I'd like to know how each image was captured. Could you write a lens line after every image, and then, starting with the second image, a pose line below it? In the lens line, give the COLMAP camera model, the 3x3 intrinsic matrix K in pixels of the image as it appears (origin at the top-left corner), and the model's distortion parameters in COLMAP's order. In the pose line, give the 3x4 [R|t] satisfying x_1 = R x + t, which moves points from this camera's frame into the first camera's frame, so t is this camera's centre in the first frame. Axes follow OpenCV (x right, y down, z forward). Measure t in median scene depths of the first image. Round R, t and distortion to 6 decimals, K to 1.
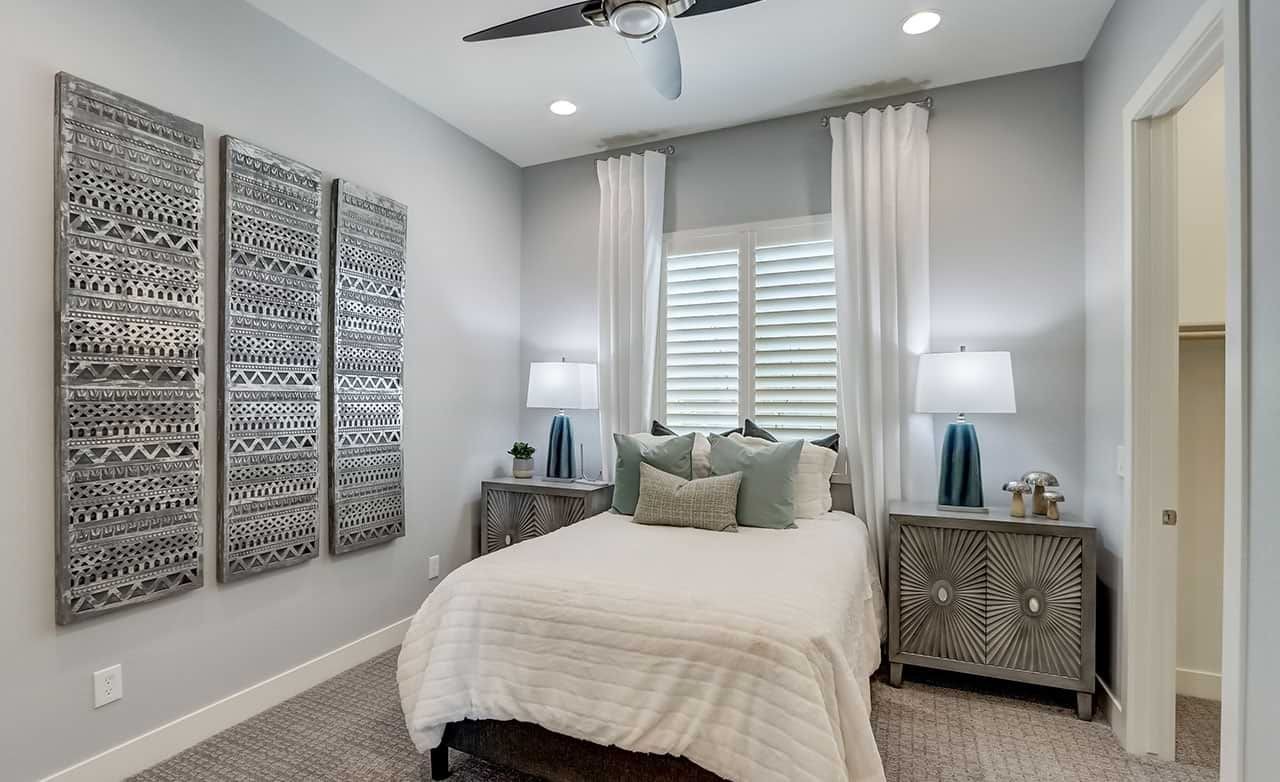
lens RADIAL K [[592.8, 0, 624.2], [0, 592.8, 394.9], [0, 0, 1]] dist [-0.021293, 0.000148]
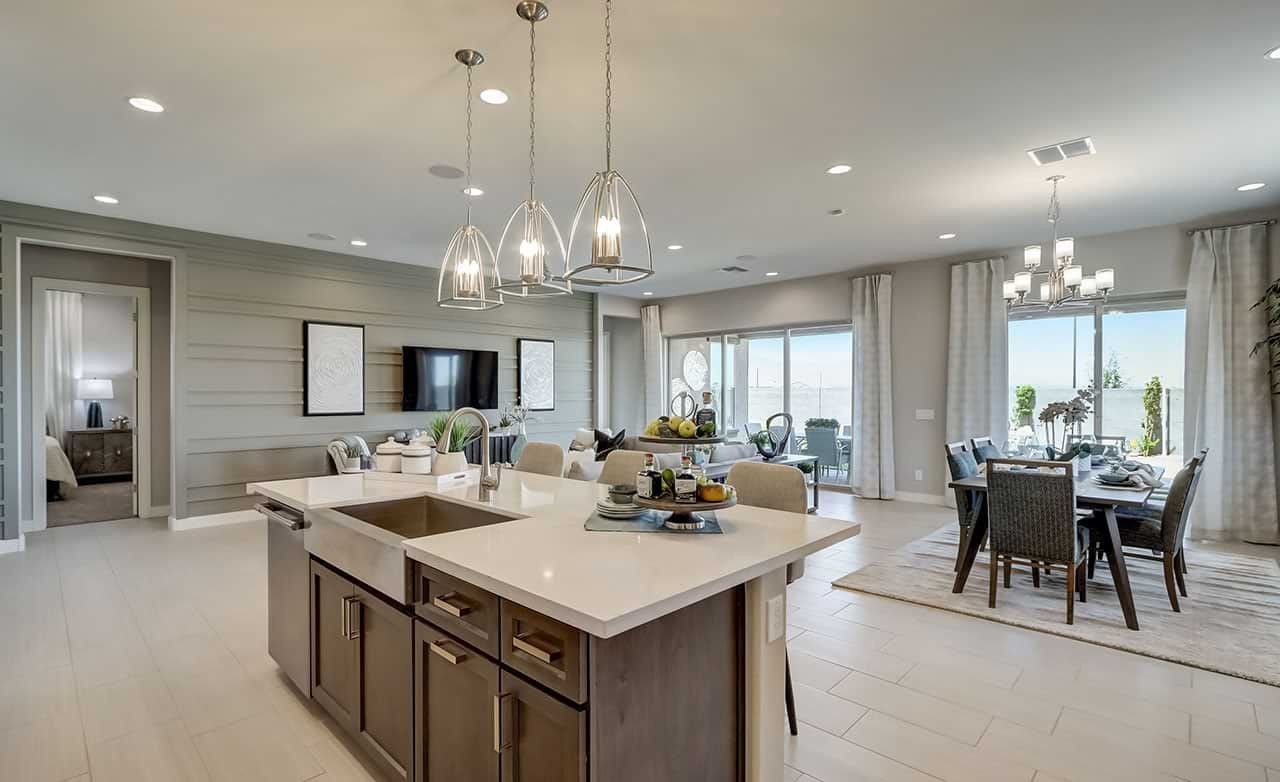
lens RADIAL K [[592.8, 0, 624.2], [0, 592.8, 394.9], [0, 0, 1]] dist [-0.021293, 0.000148]
pose [[0.342164, -0.011900, 0.939565, -1.406330], [0.005879, 0.999927, 0.010523, -0.005593], [-0.939622, 0.001923, 0.342209, -2.769262]]
